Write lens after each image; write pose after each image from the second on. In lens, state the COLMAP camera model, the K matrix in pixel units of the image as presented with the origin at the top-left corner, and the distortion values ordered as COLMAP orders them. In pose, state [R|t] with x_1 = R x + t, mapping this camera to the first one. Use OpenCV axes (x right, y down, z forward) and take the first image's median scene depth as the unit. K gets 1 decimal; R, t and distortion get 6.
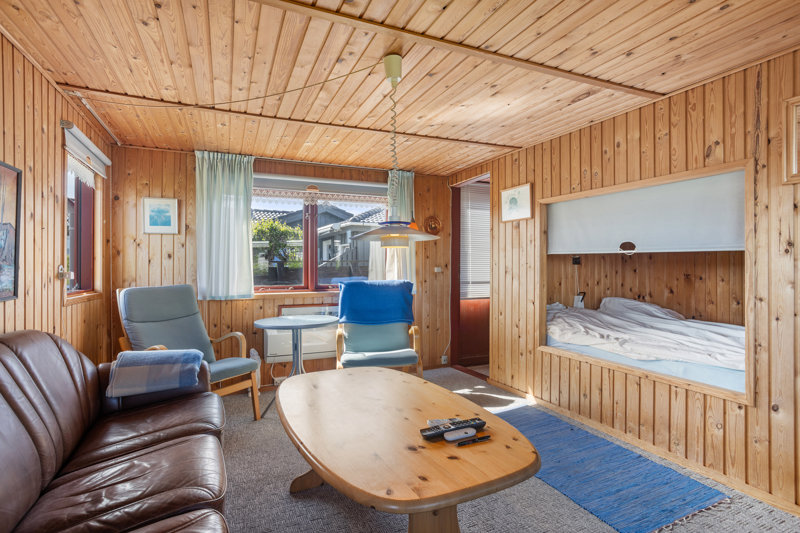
lens RADIAL K [[403.4, 0, 402.6], [0, 403.4, 263.6], [0, 0, 1]] dist [-0.040936, 0.002731]
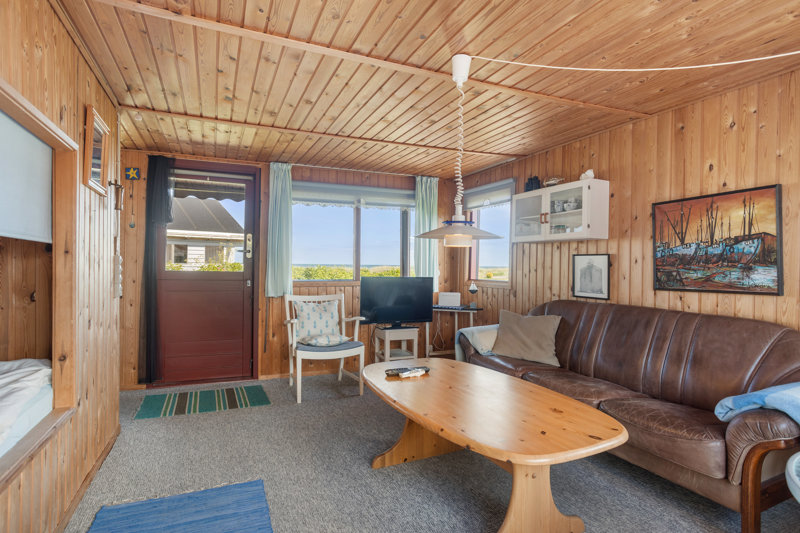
lens RADIAL K [[431.7, 0, 399.6], [0, 431.7, 270.2], [0, 0, 1]] dist [-0.037216, 0.004574]
pose [[-0.999853, -0.001780, 0.017074, 0.058097], [-0.001682, 0.999982, 0.005800, 0.005241], [-0.017084, 0.005770, -0.999837, 1.190738]]
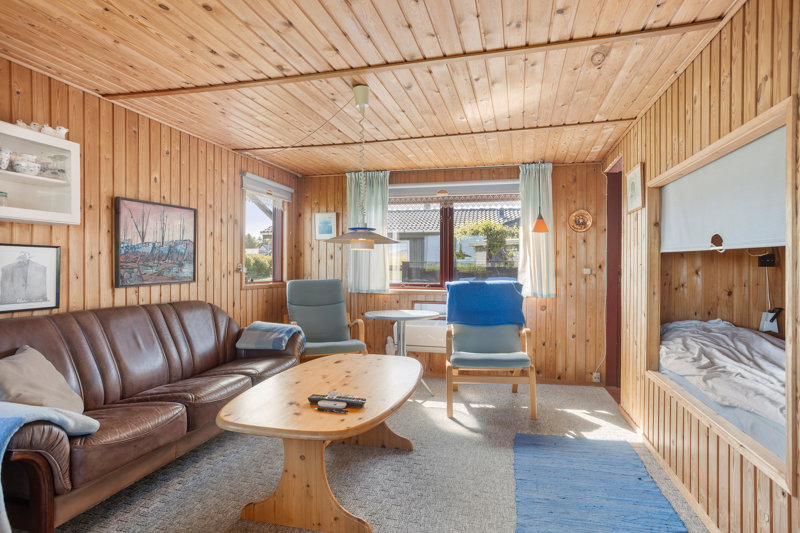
lens RADIAL K [[431.7, 0, 398.9], [0, 431.7, 266.4], [0, 0, 1]] dist [-0.037216, 0.004574]
pose [[0.771635, 0.009344, -0.635997, 0.486492], [-0.004843, 0.999949, 0.008815, -0.001582], [0.636047, -0.003722, 0.771641, 0.054613]]
